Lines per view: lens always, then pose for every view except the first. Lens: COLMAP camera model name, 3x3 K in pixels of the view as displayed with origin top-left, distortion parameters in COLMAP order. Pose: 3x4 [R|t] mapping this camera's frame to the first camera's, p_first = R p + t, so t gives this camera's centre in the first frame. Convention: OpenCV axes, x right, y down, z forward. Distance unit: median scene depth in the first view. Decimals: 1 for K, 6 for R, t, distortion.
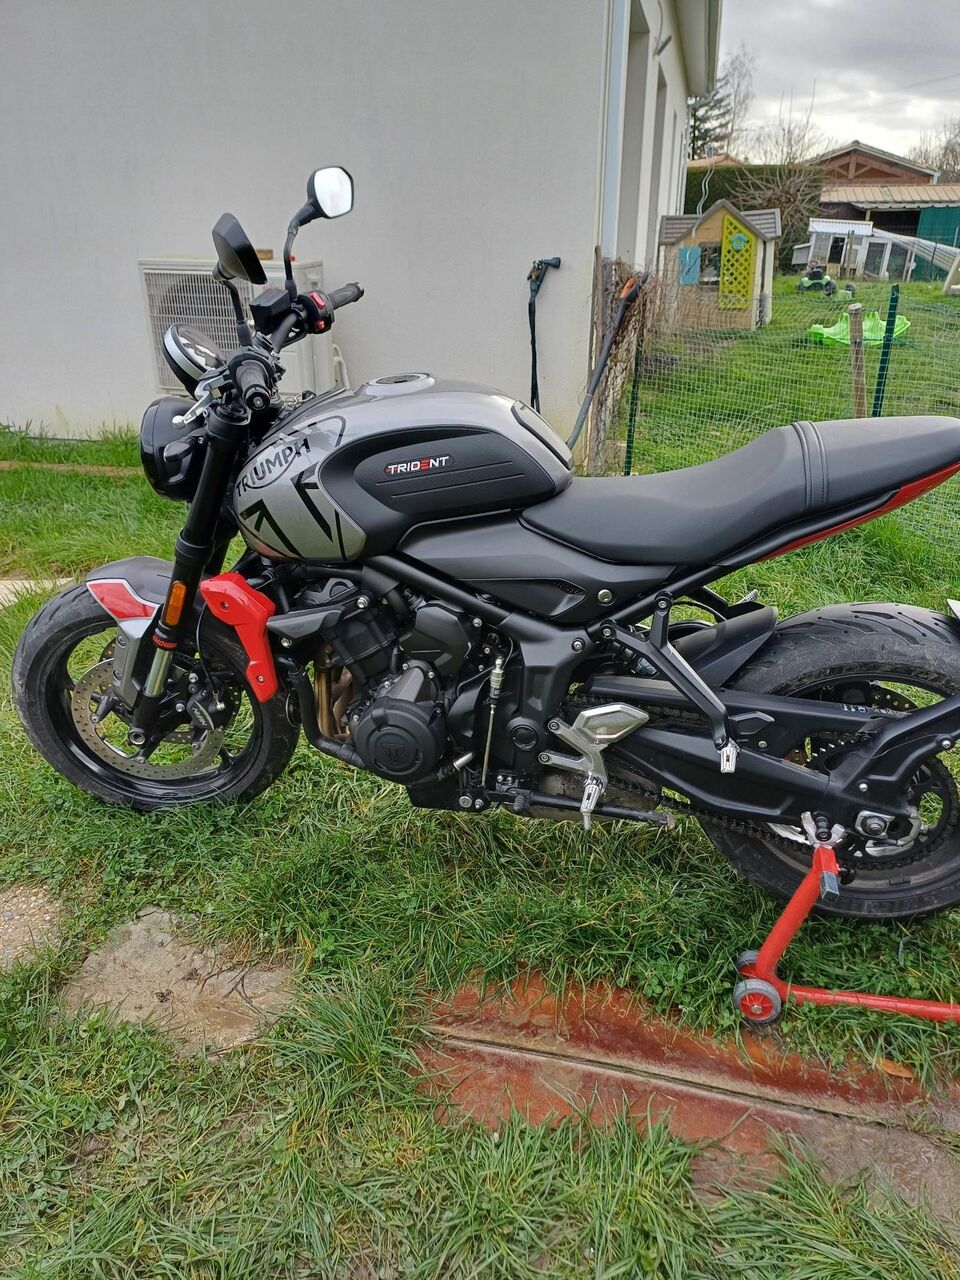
lens RADIAL K [[907.9, 0, 481.9], [0, 907.9, 636.2], [0, 0, 1]] dist [0.025132, -0.013533]
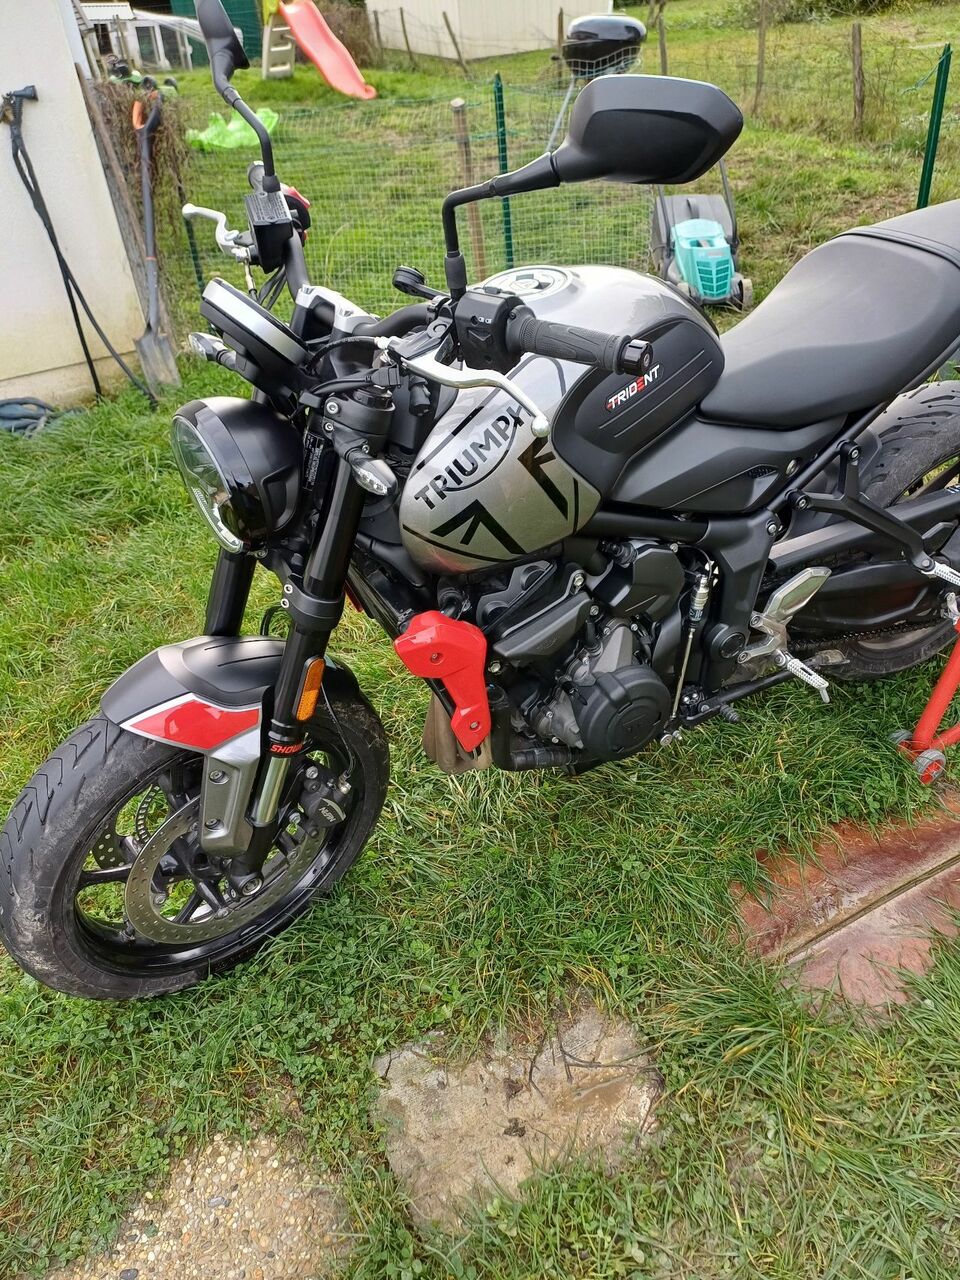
lens RADIAL K [[907.9, 0, 481.3], [0, 907.9, 643.2], [0, 0, 1]] dist [0.025132, -0.013533]
pose [[0.762056, -0.429902, 0.484206, -0.615119], [0.334866, 0.901687, 0.273542, -0.236904], [-0.554198, -0.046310, 0.831096, 0.392524]]
